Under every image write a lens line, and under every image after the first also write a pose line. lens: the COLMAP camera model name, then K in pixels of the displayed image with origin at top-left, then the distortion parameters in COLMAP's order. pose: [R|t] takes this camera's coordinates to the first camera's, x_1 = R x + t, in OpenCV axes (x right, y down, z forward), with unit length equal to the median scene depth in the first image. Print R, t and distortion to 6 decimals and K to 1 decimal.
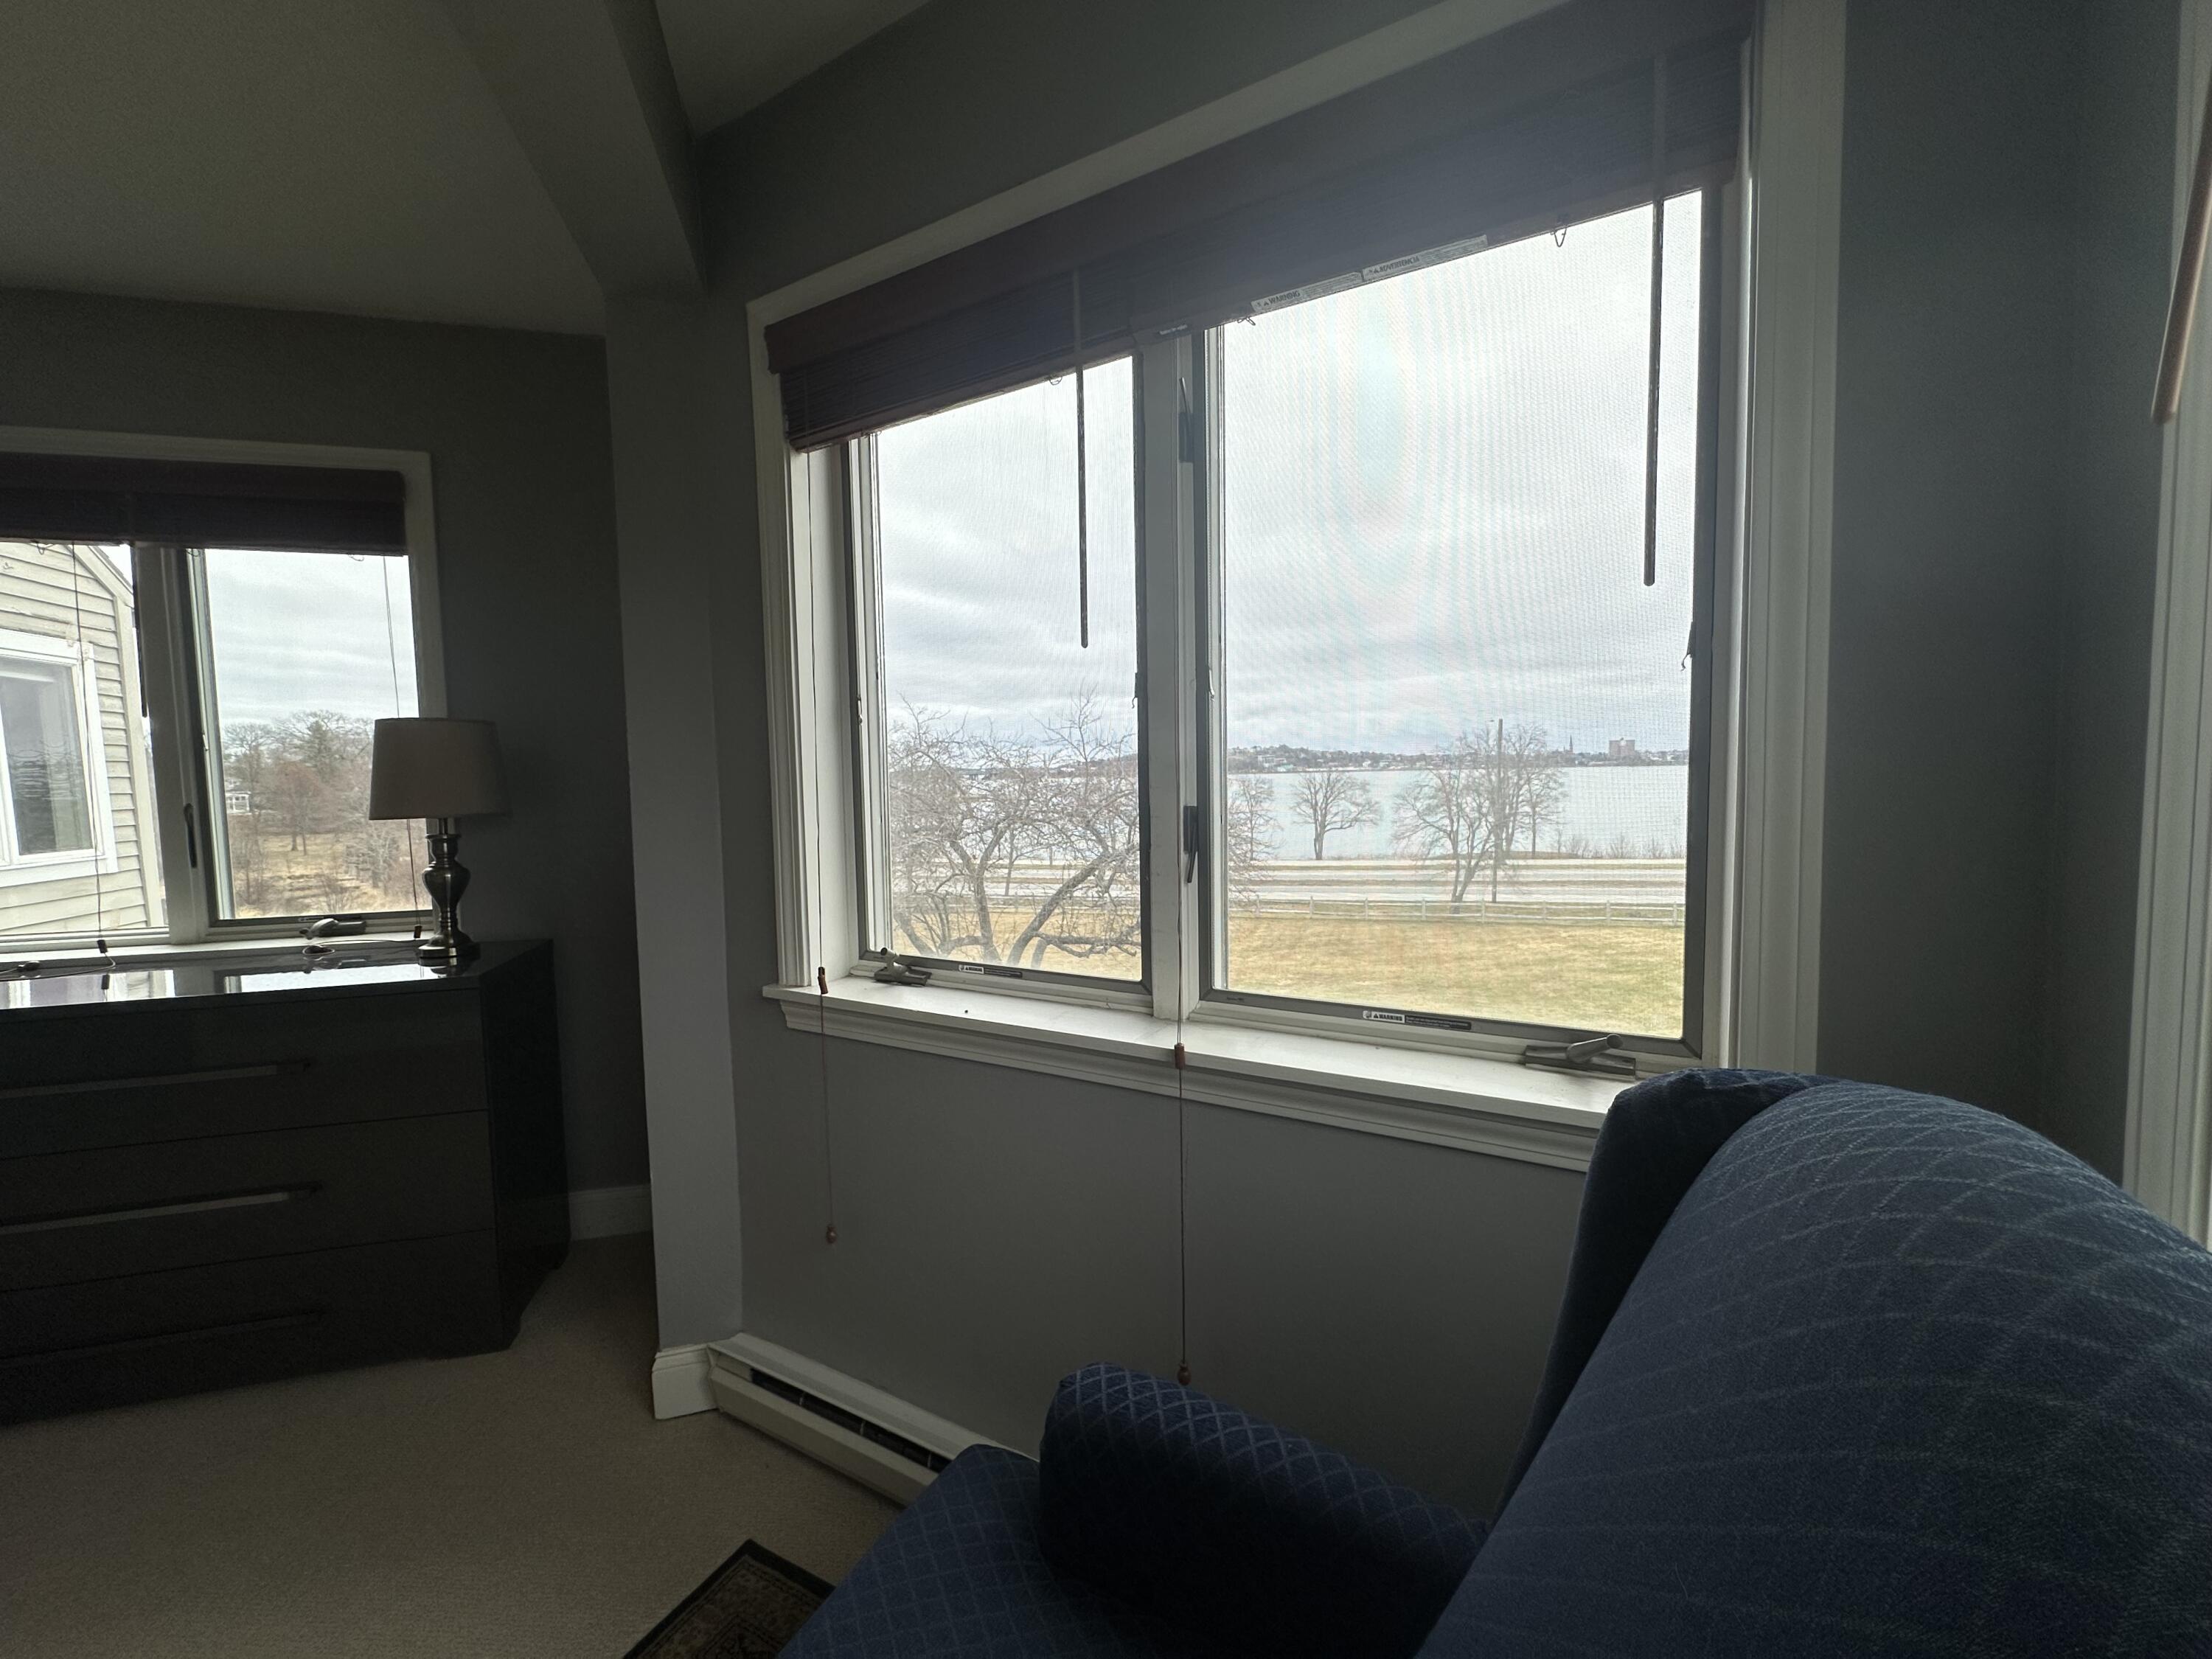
lens RADIAL K [[885.2, 0, 1105.5], [0, 885.2, 832.5], [0, 0, 1]] dist [-0.002624, 0.000596]
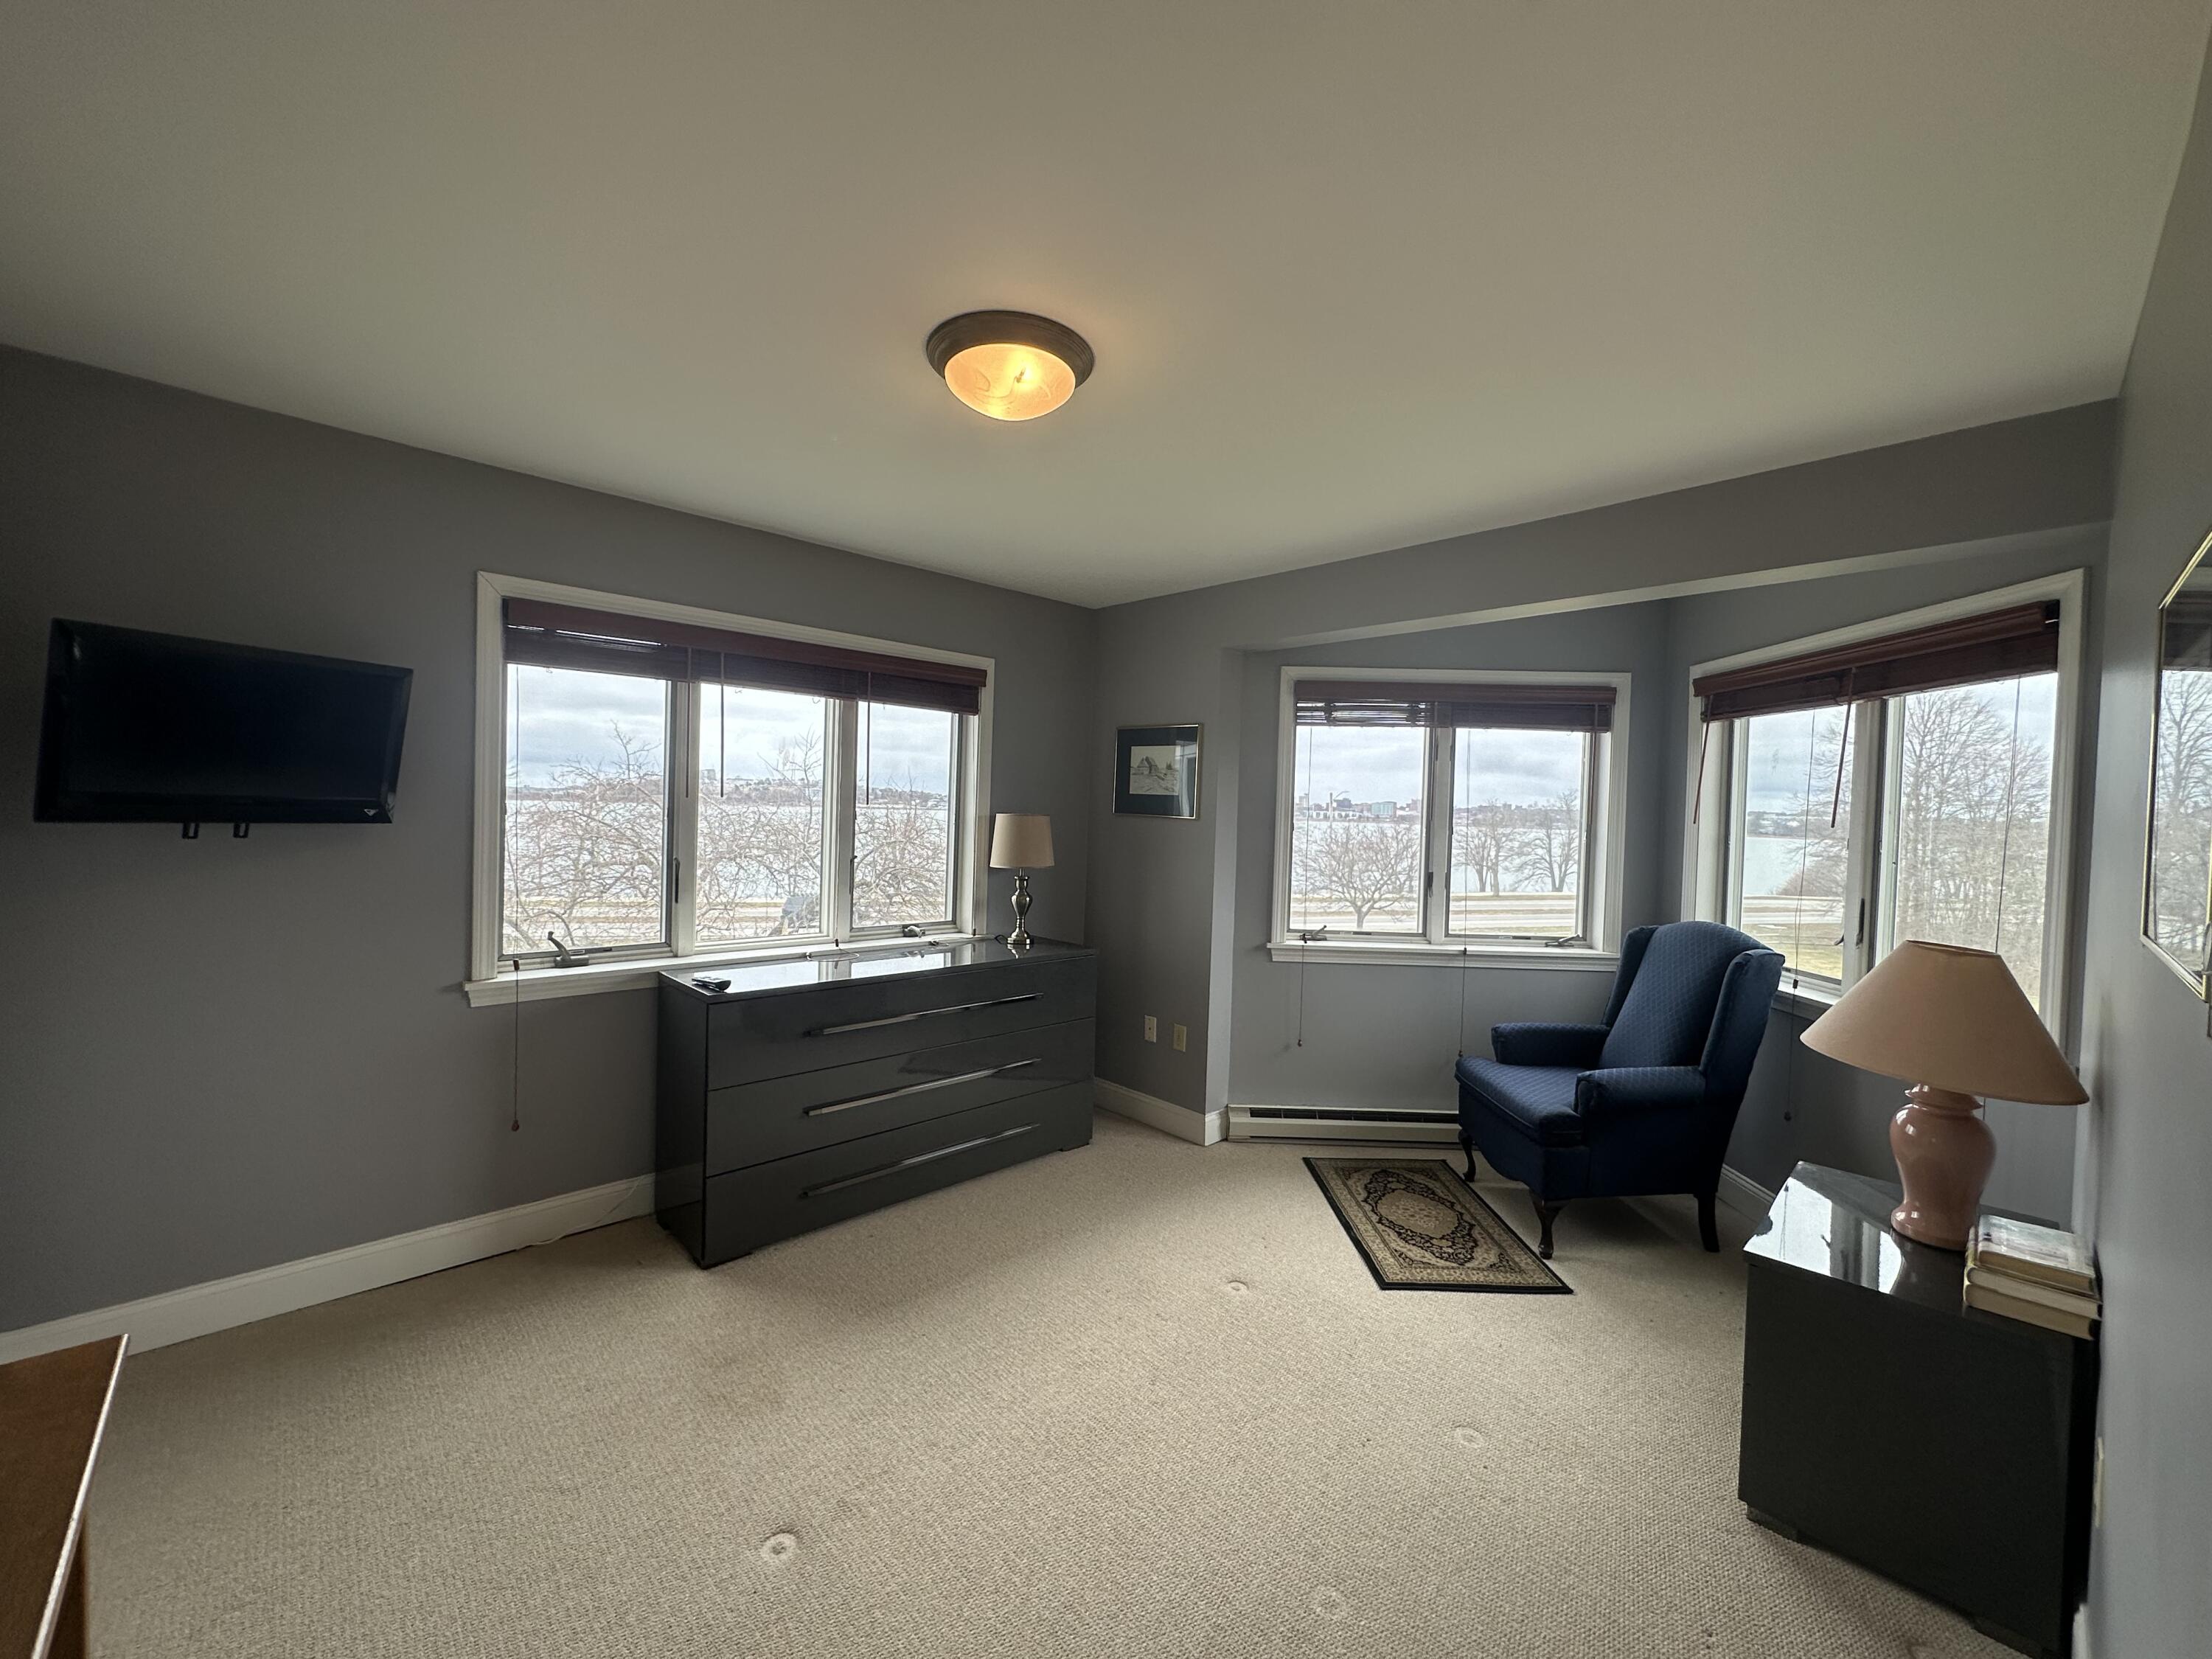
lens RADIAL K [[884.8, 0, 1105.3], [0, 884.8, 832.8], [0, 0, 1]] dist [-0.000941, -0.000825]
pose [[0.869618, 0.034316, 0.492531, -1.506050], [-0.014597, 0.998933, -0.043825, -0.010248], [-0.493509, 0.030921, 0.869191, -0.669977]]
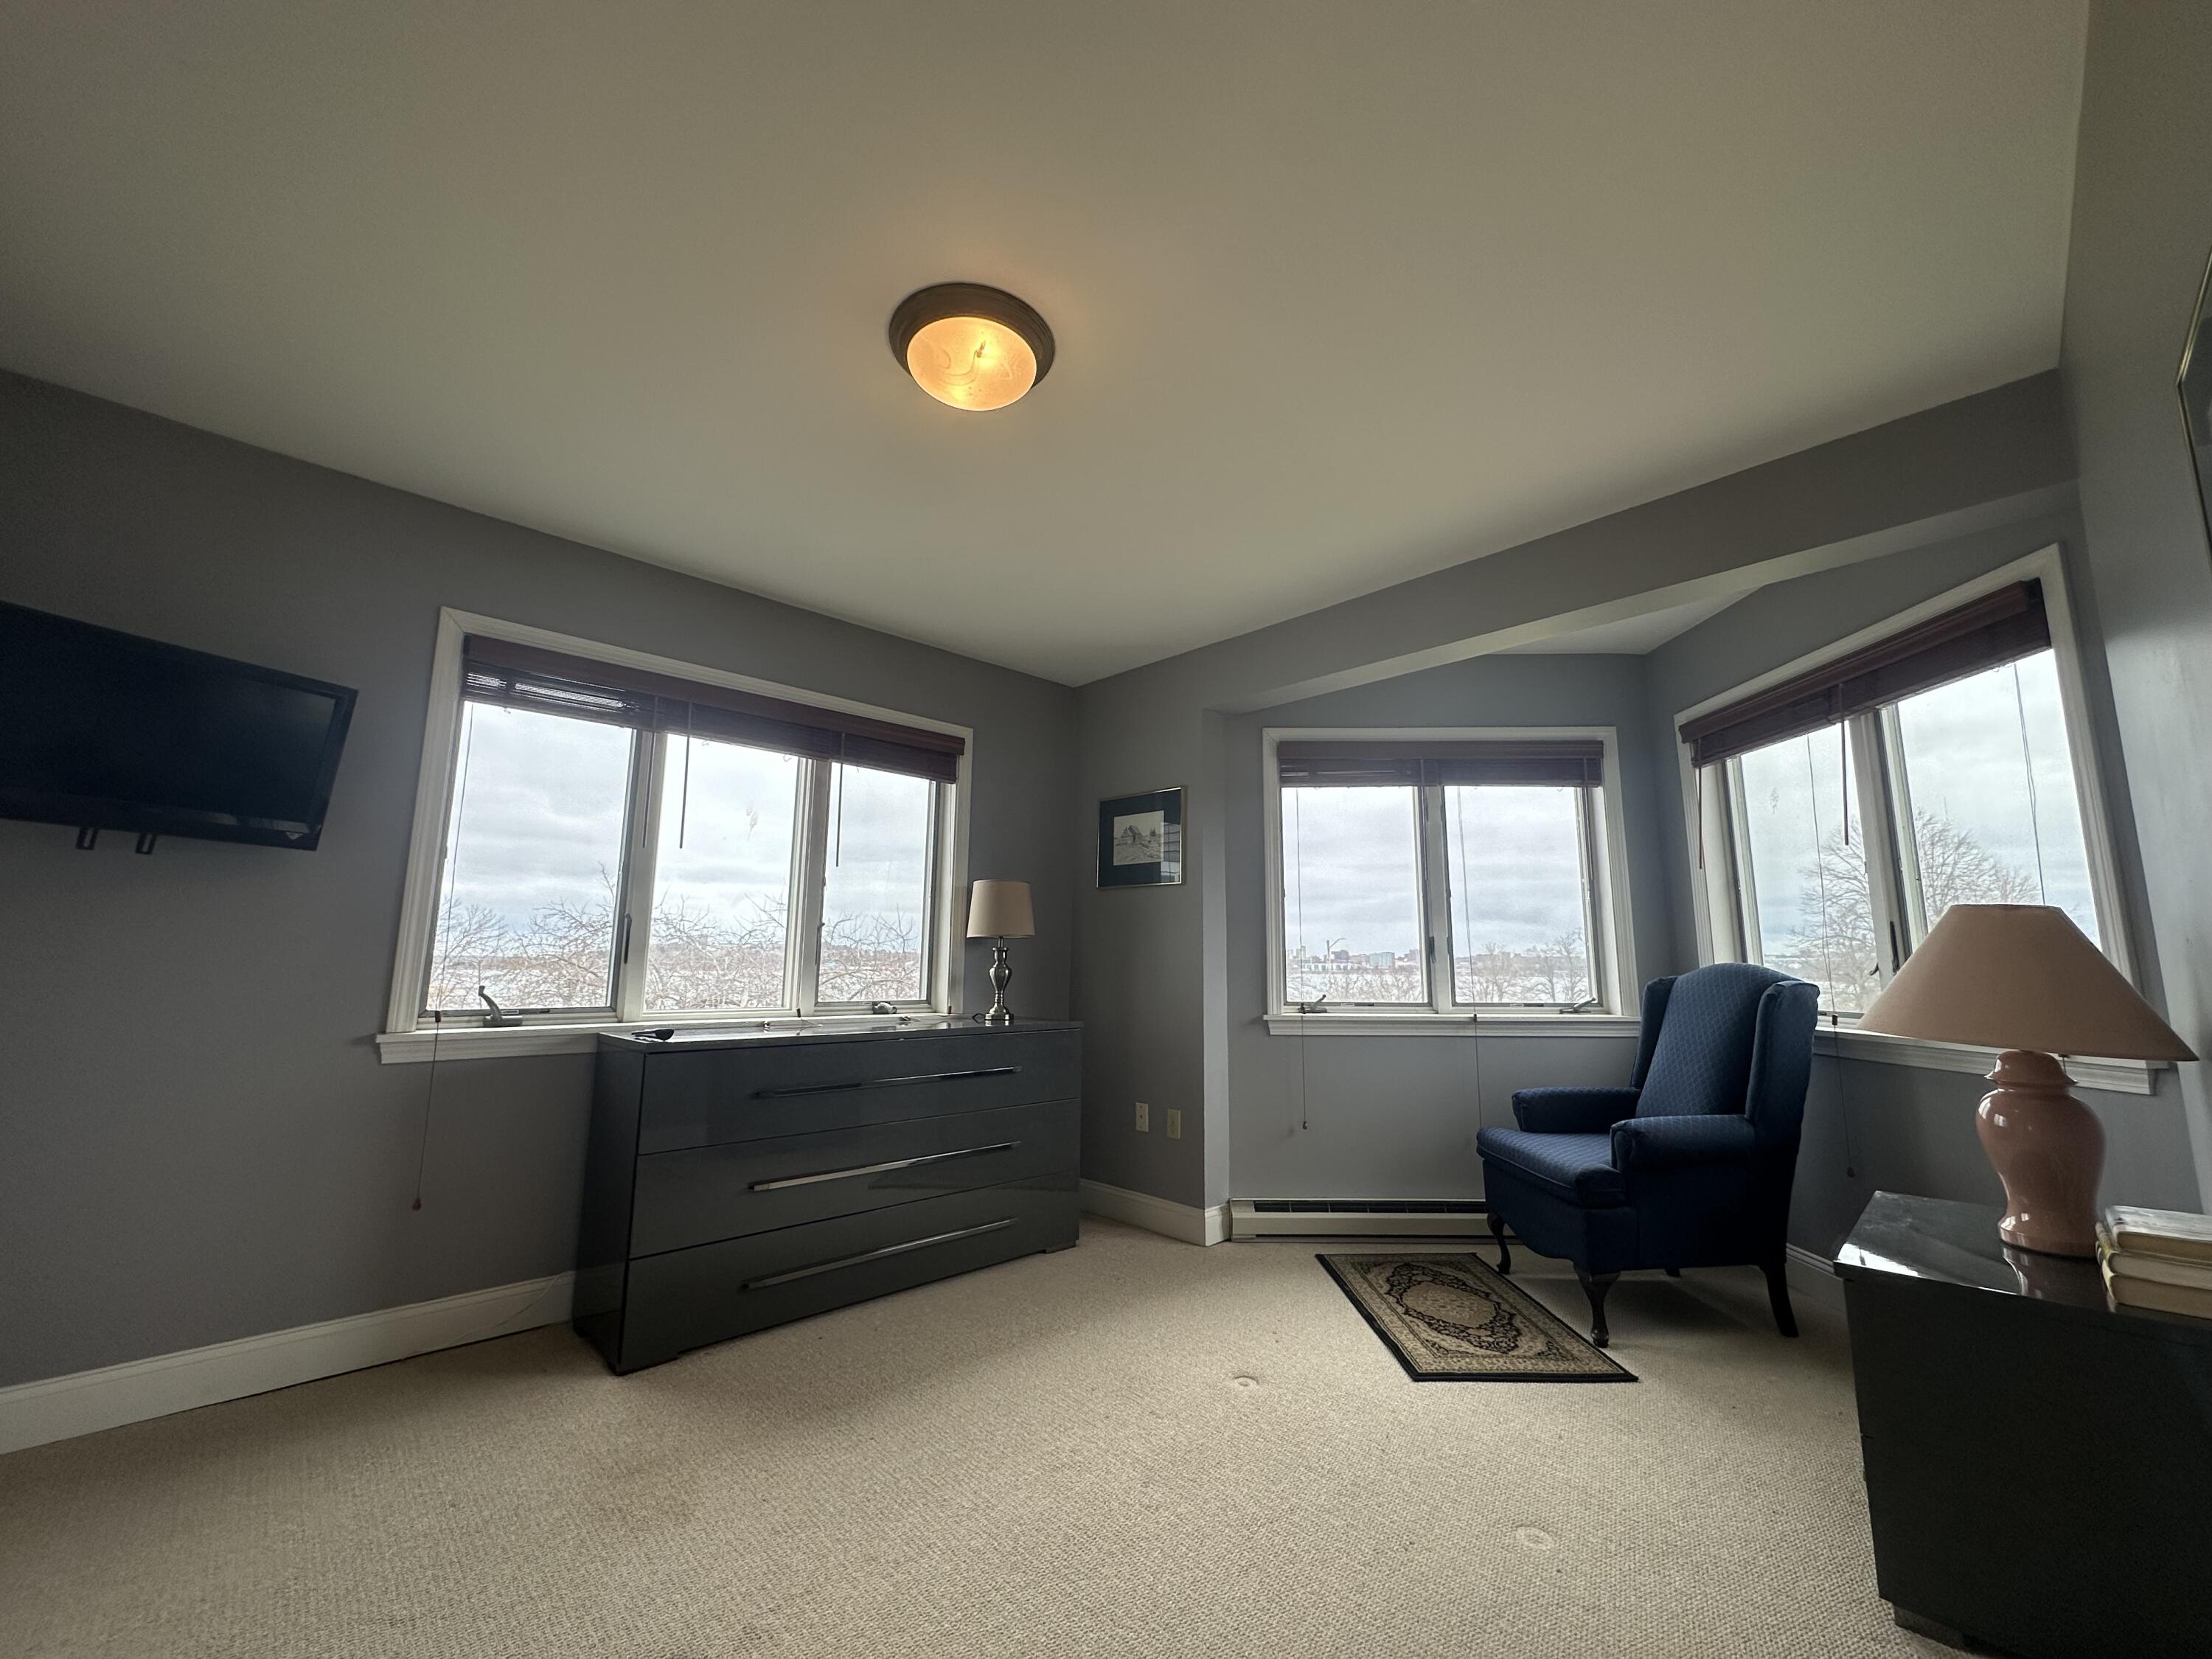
lens RADIAL K [[885.2, 0, 1105.5], [0, 885.2, 832.5], [0, 0, 1]] dist [-0.002624, 0.000596]
pose [[0.868061, 0.102860, 0.485685, -1.436999], [0.007038, 0.975653, -0.219206, 0.163255], [-0.496407, 0.193703, 0.846203, -0.600878]]
